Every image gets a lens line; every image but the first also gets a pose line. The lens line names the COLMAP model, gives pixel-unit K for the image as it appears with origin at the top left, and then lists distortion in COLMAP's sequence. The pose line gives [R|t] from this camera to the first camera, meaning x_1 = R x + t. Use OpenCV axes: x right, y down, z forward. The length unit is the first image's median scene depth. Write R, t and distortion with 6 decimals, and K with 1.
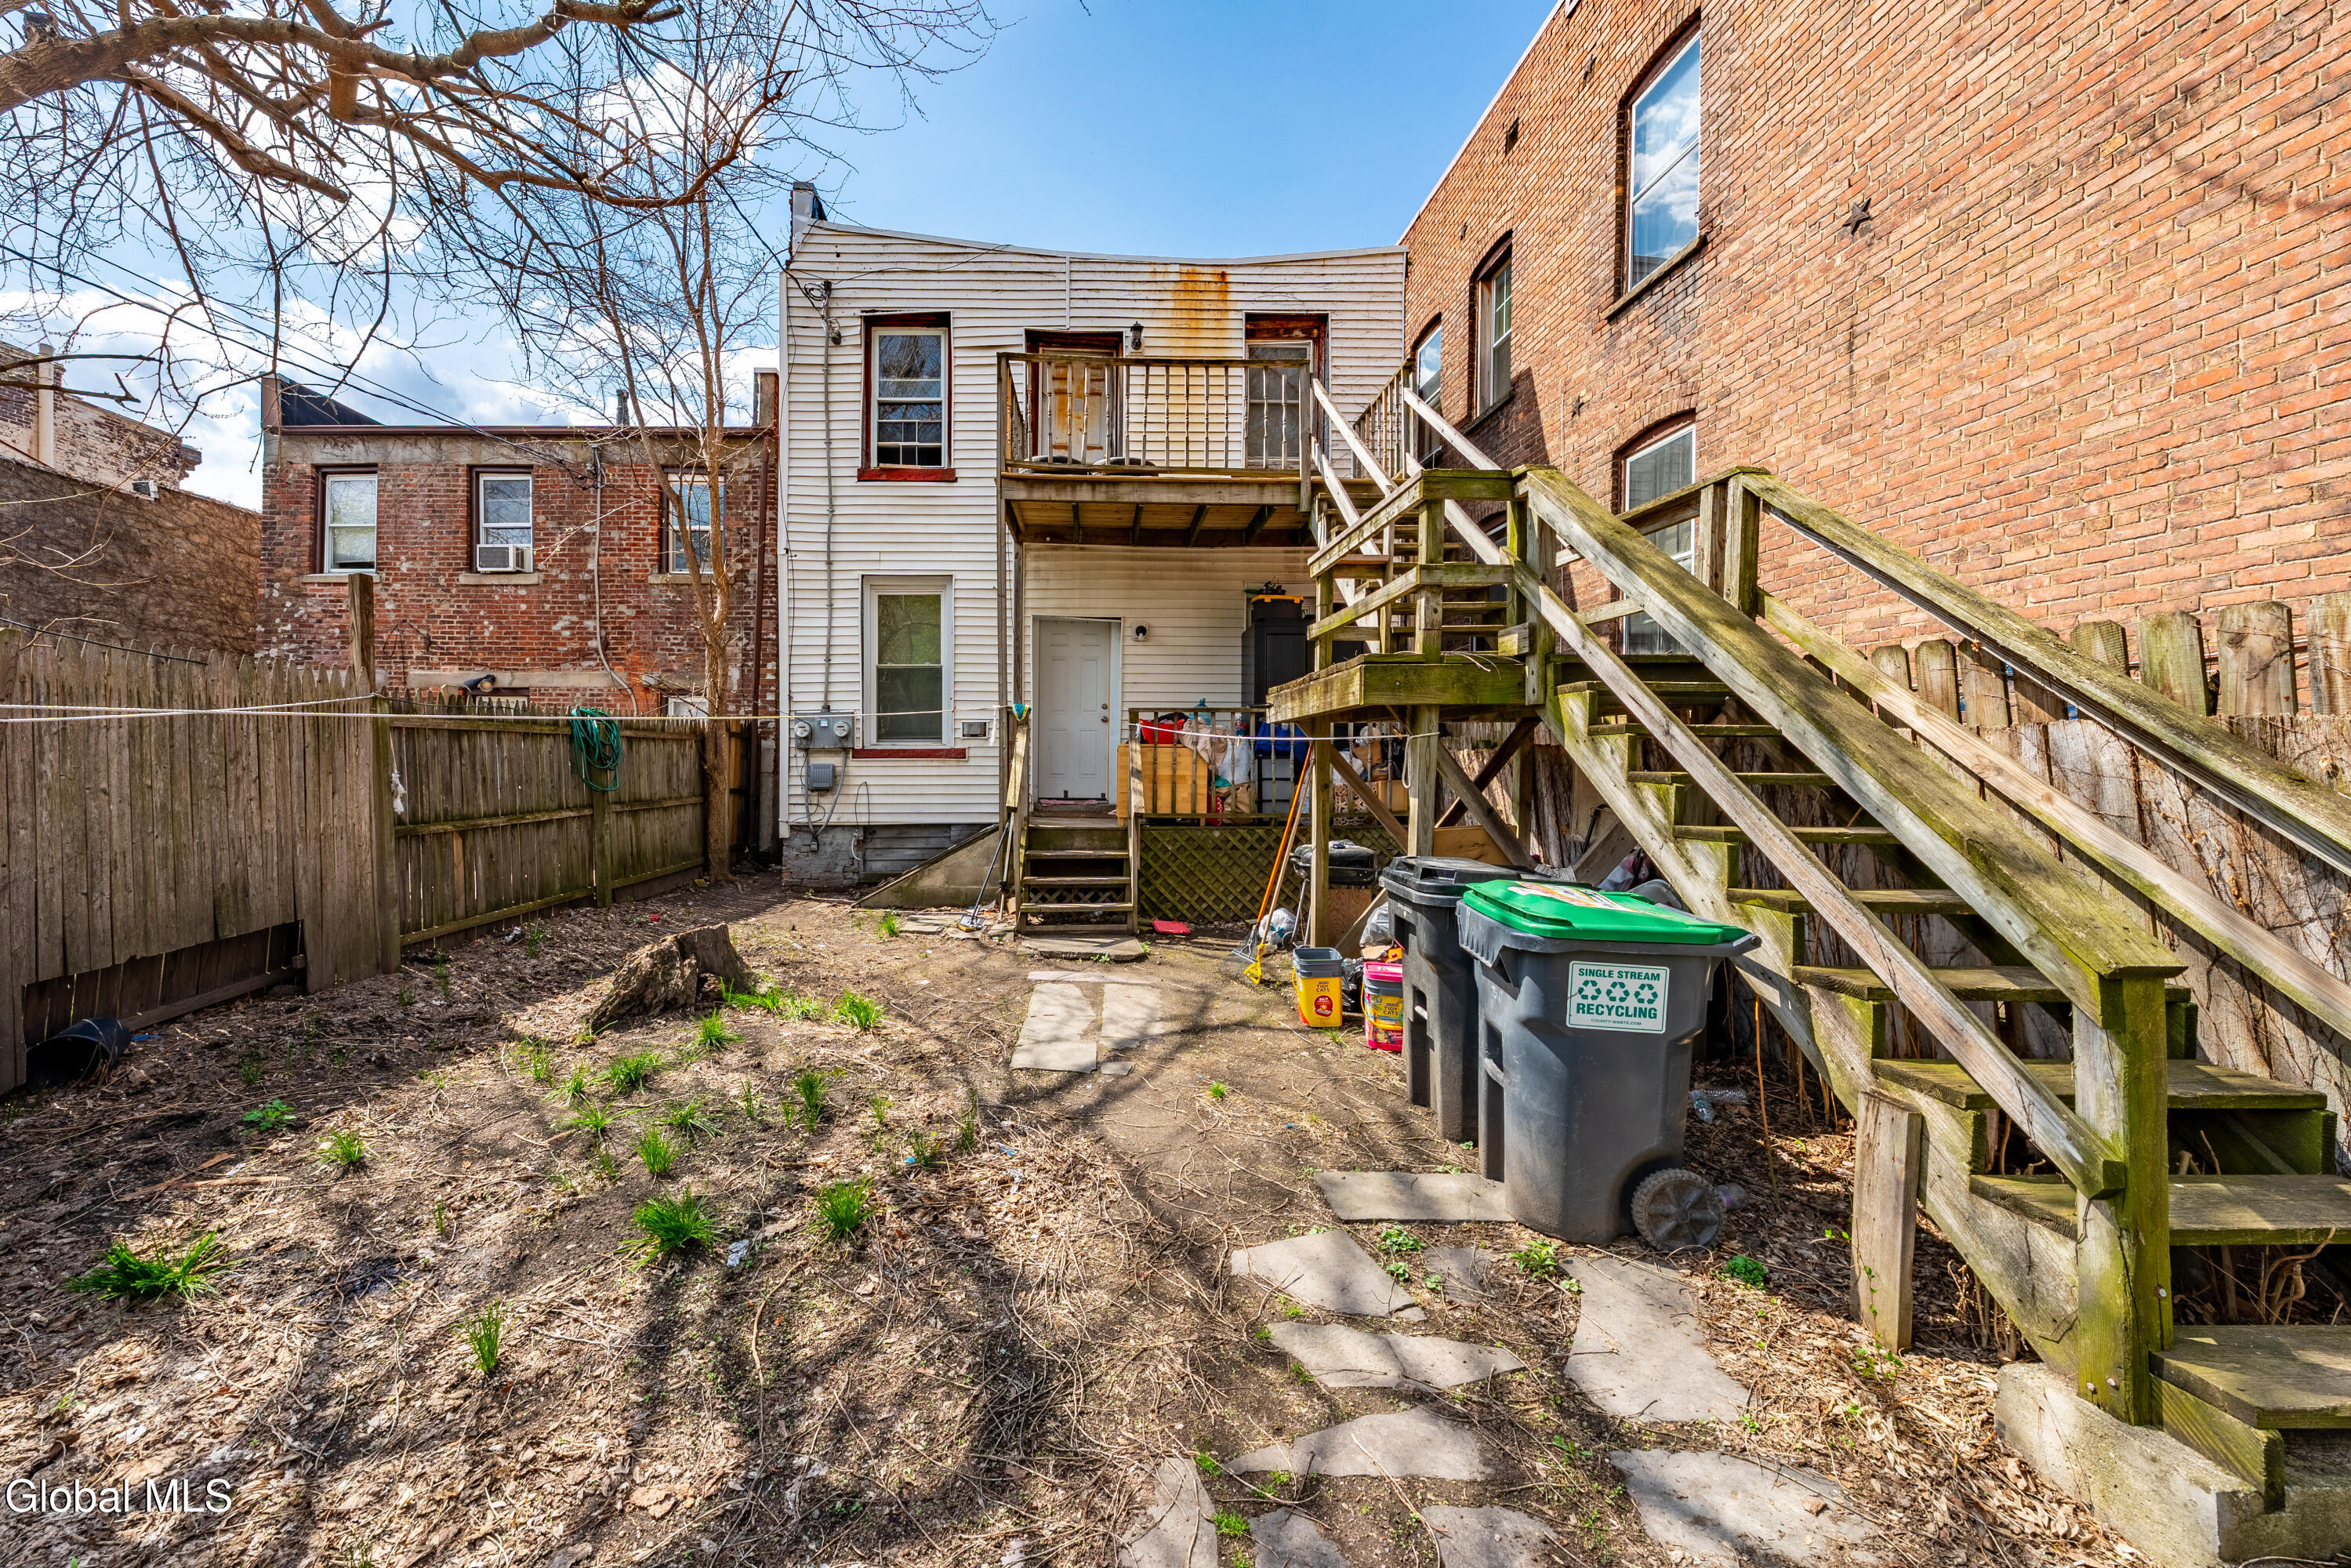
lens RADIAL K [[816.8, 0, 1169.0], [0, 816.8, 788.9], [0, 0, 1]] dist [0.000694, 0.000047]
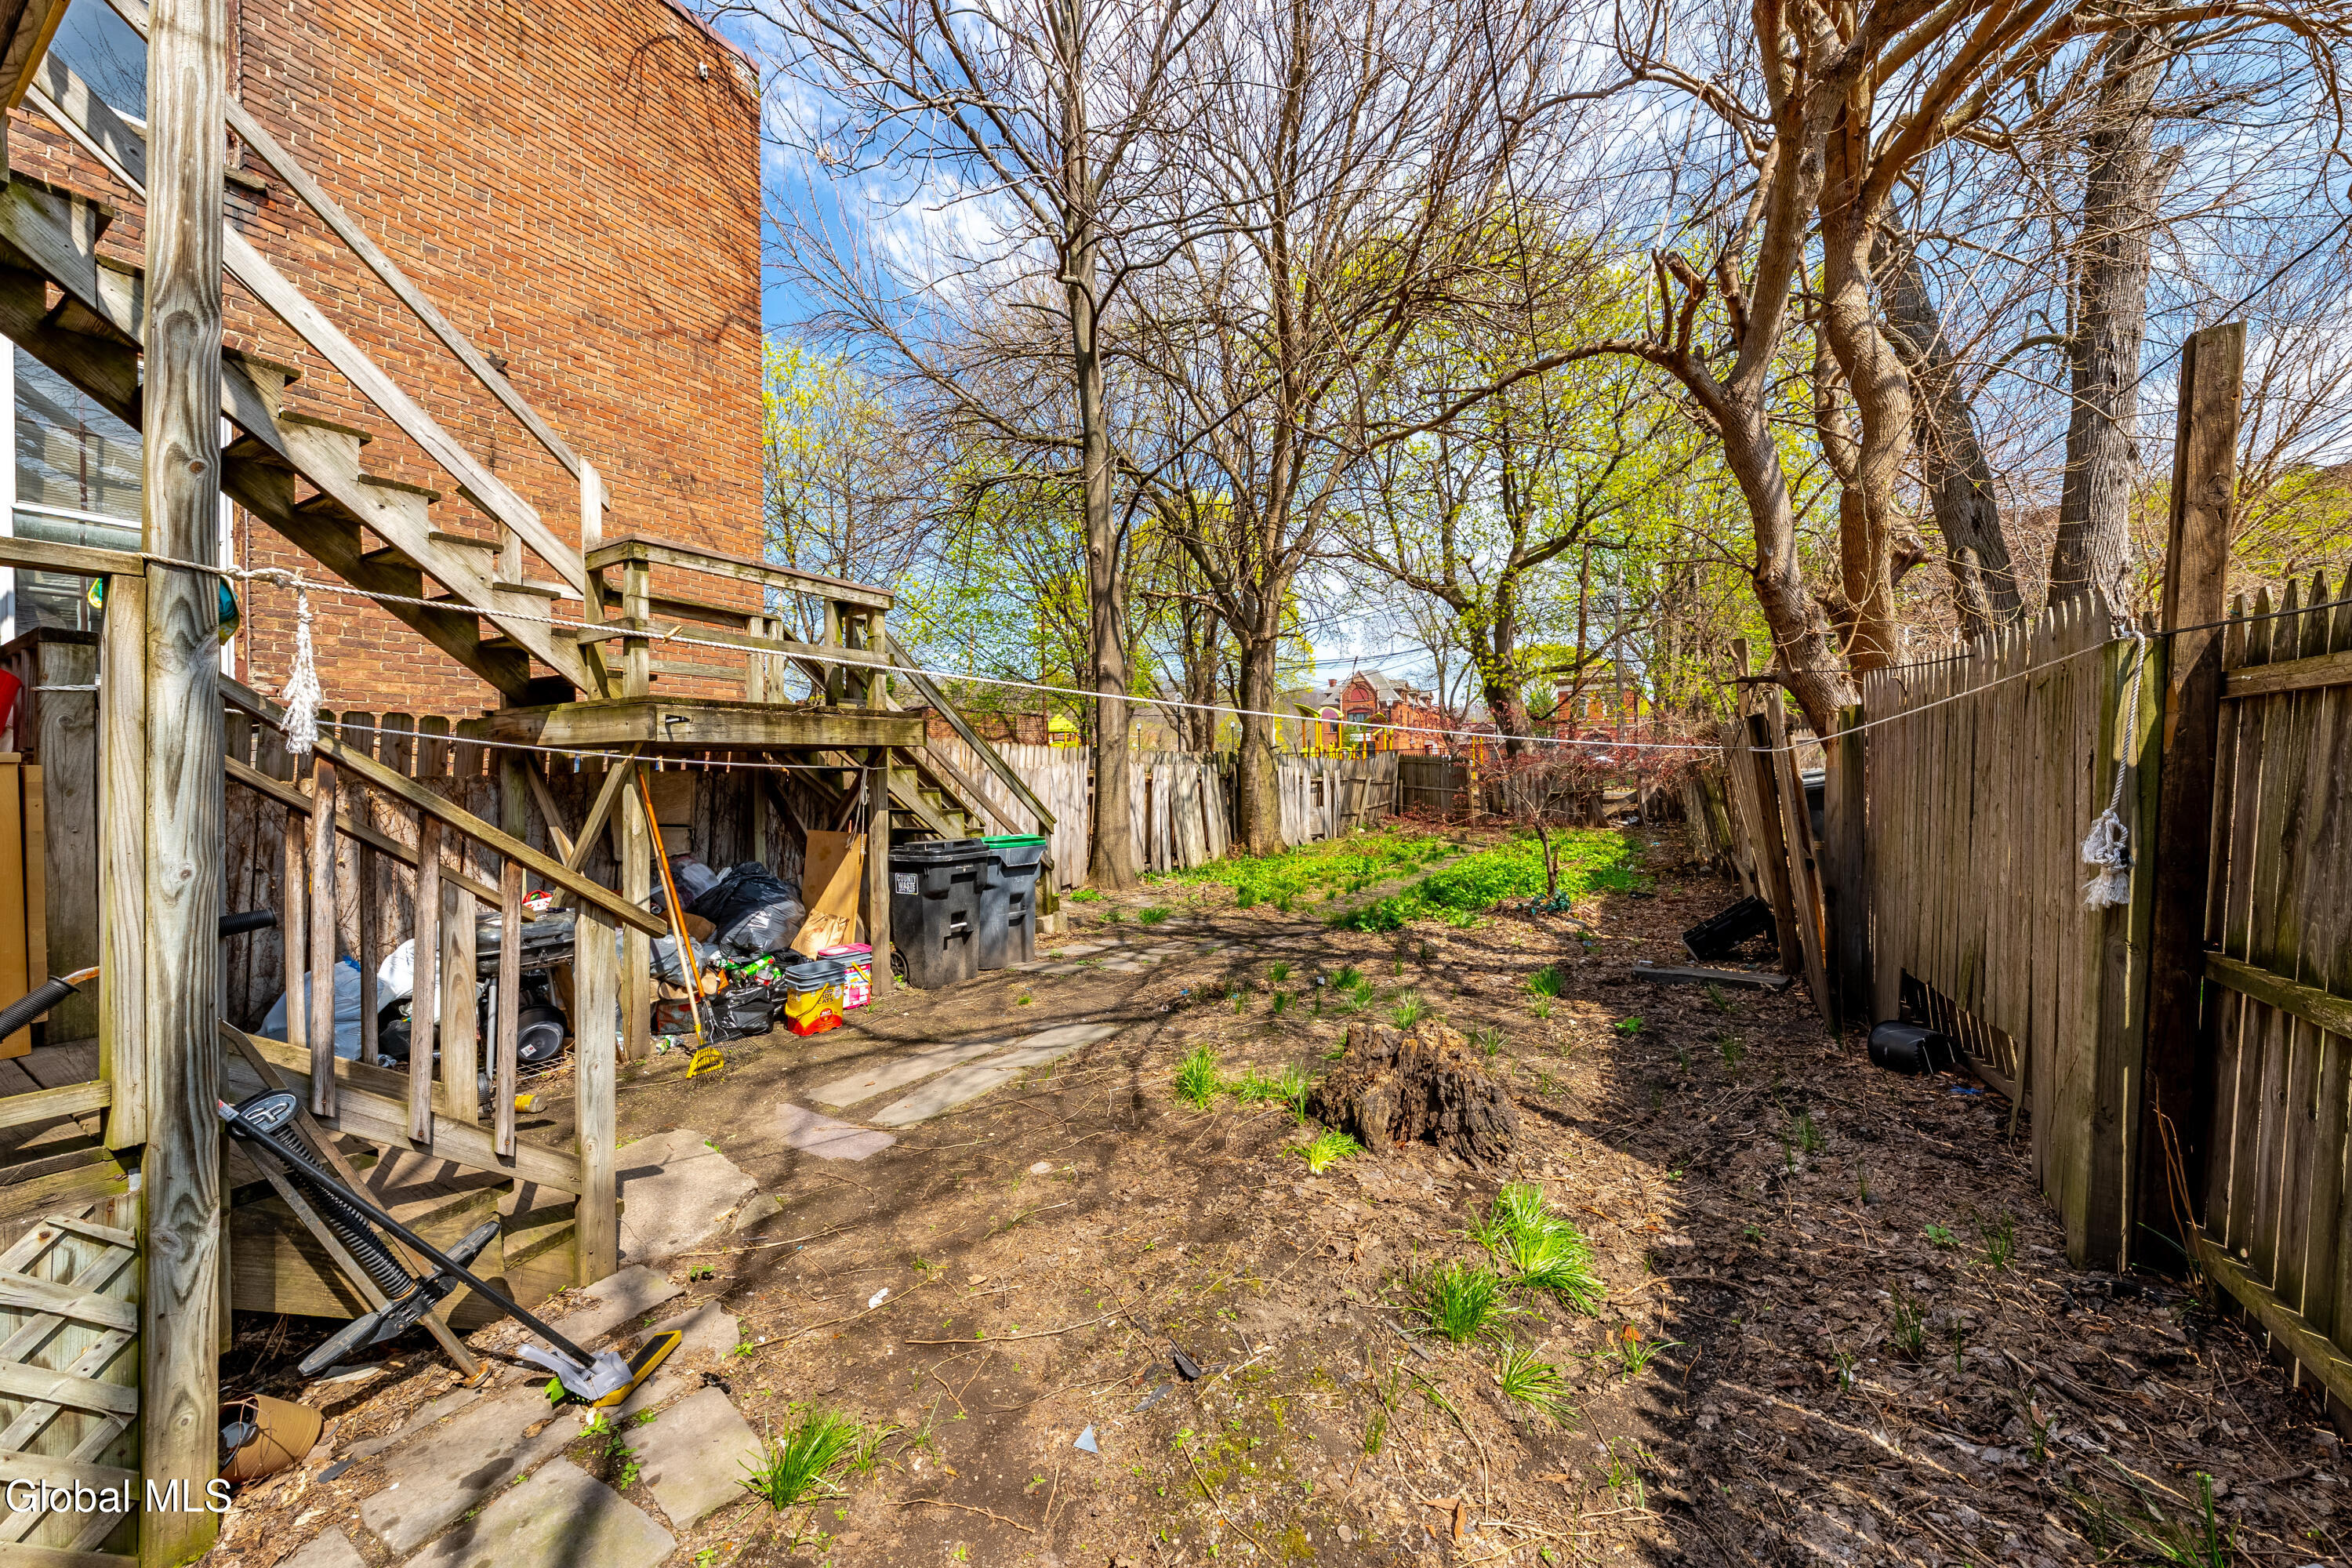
lens RADIAL K [[817.1, 0, 1172.1], [0, 817.1, 784.4], [0, 0, 1]] dist [0.000694, 0.000047]
pose [[-0.814469, -0.003889, 0.580193, -0.443346], [0.009869, 0.999740, 0.020556, -0.023737], [-0.580122, 0.022468, -0.814219, 0.887370]]
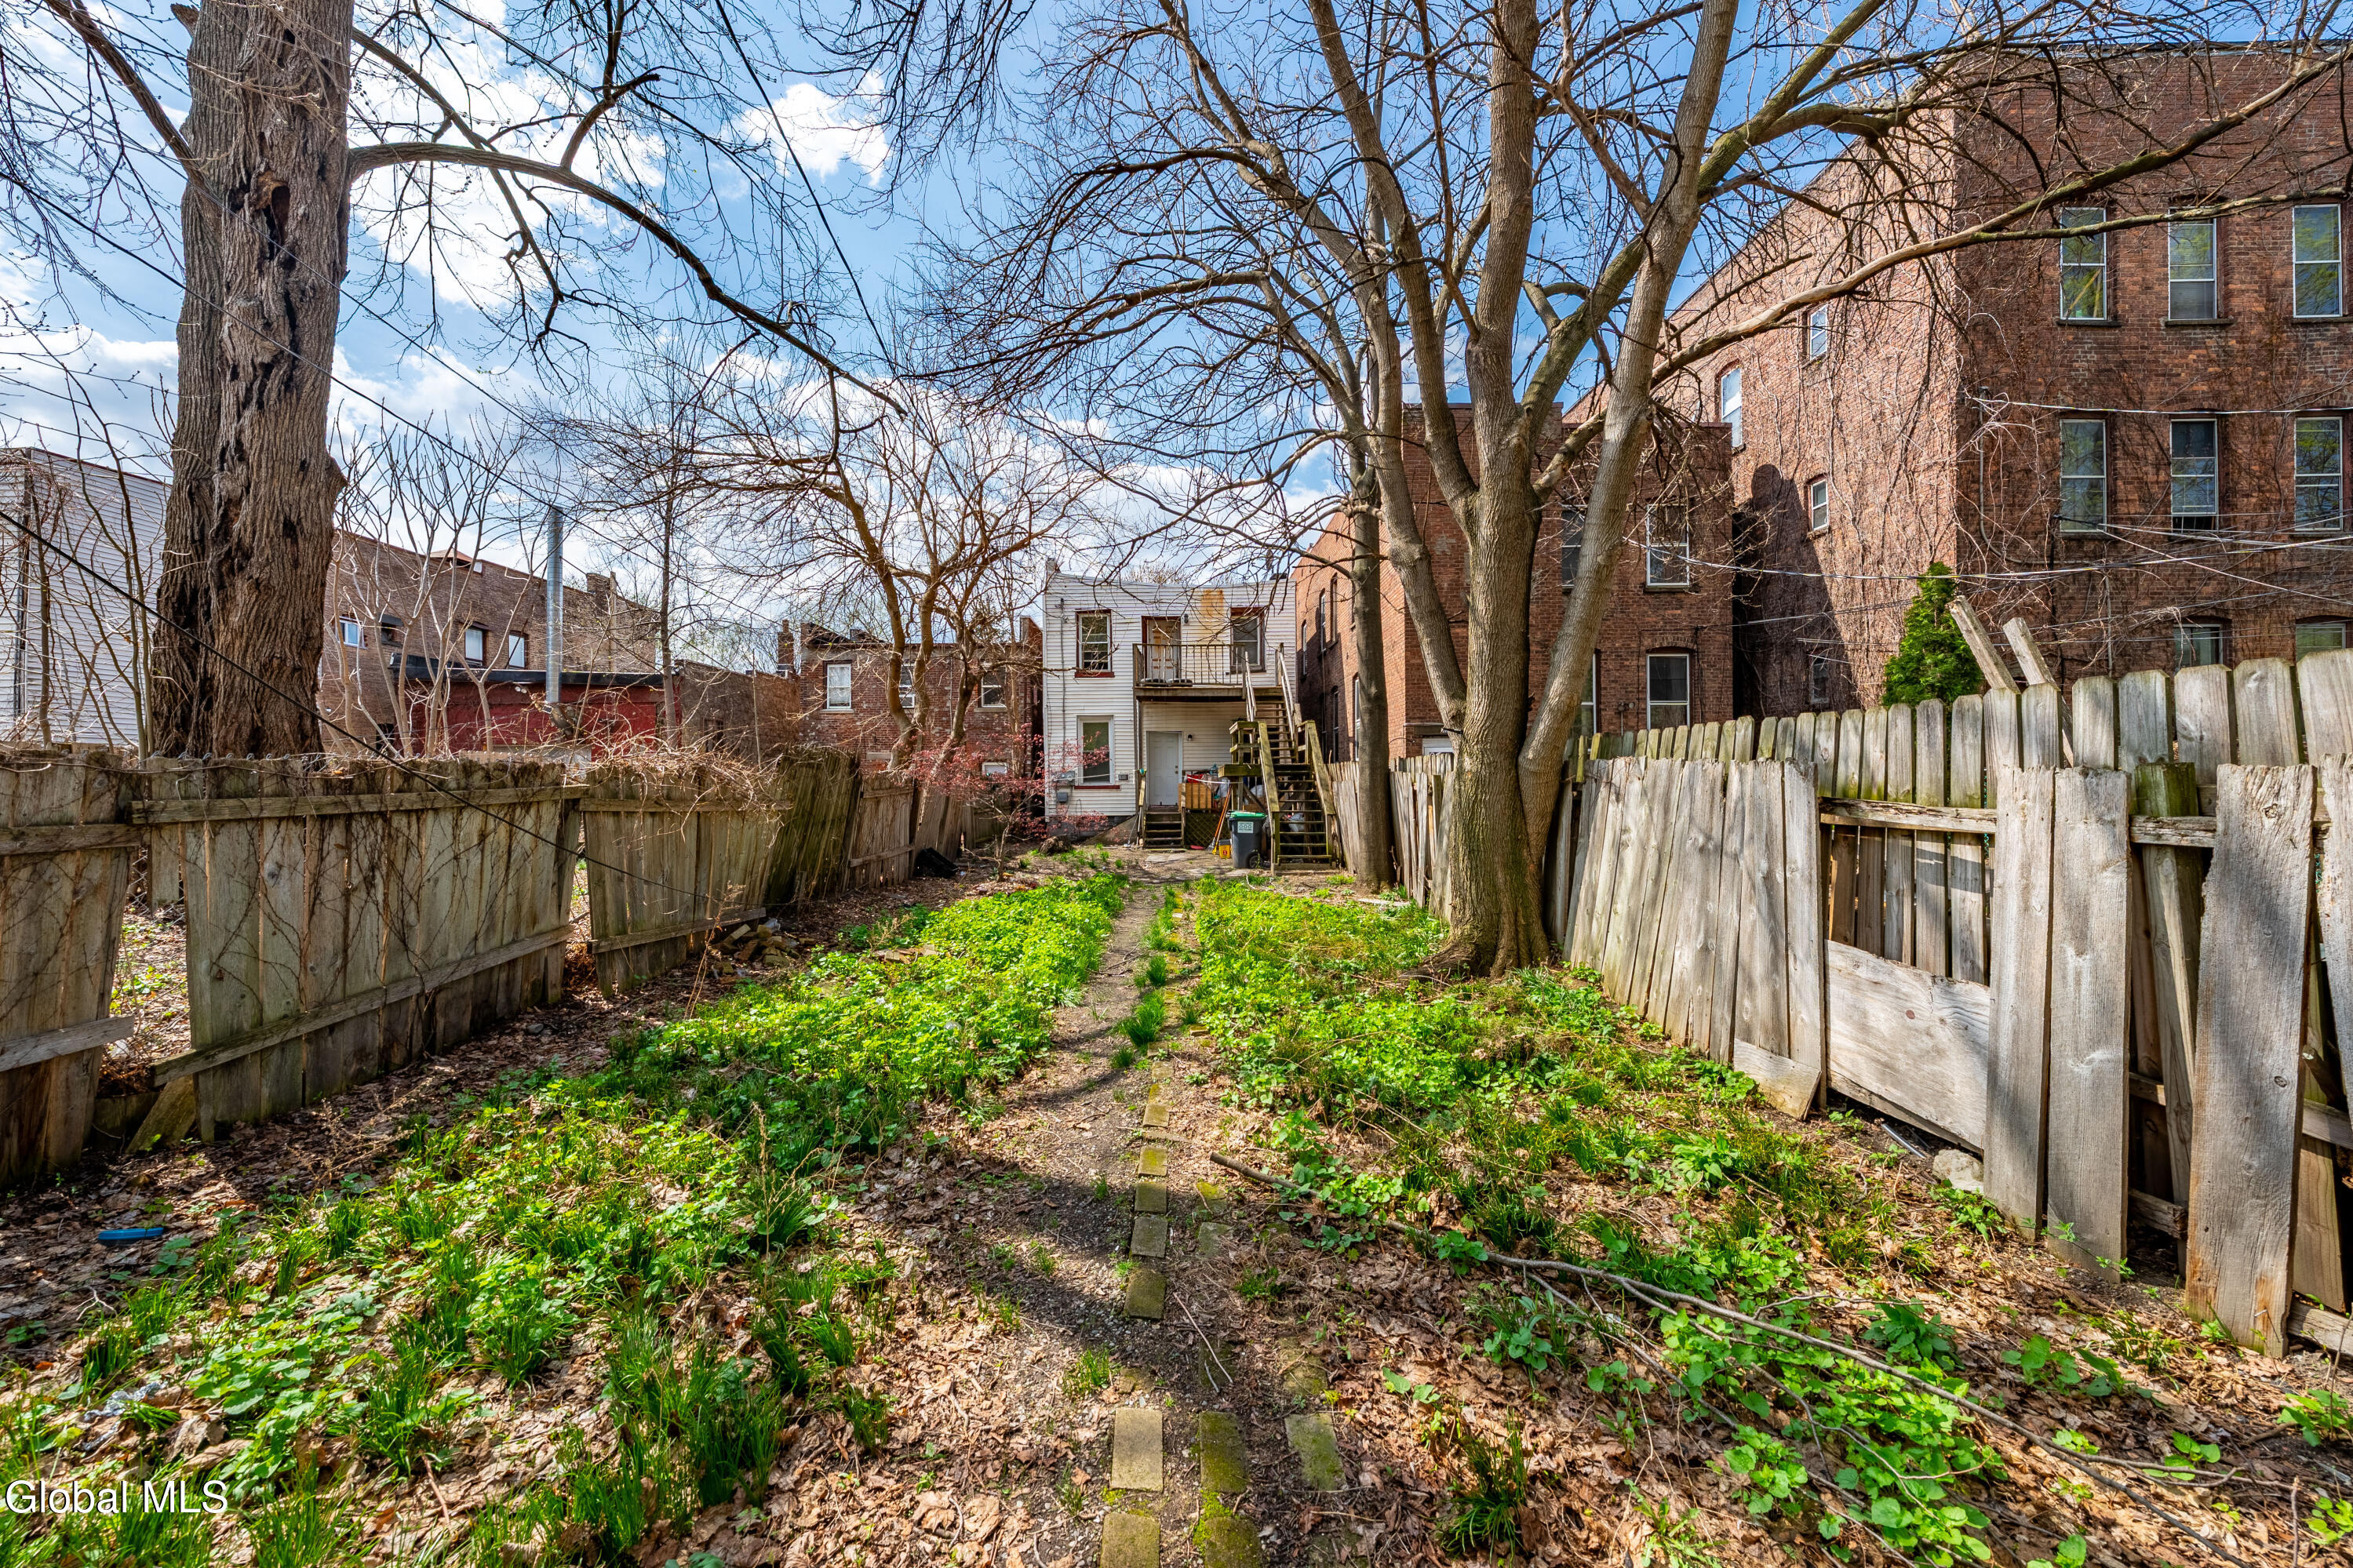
lens RADIAL K [[817.4, 0, 1176.9], [0, 817.4, 790.5], [0, 0, 1]] dist [0.000694, 0.000047]
pose [[0.993857, -0.013890, -0.109795, 0.194934], [0.011172, 0.999617, -0.025333, 0.030505], [0.110105, 0.023951, 0.993631, -1.444765]]
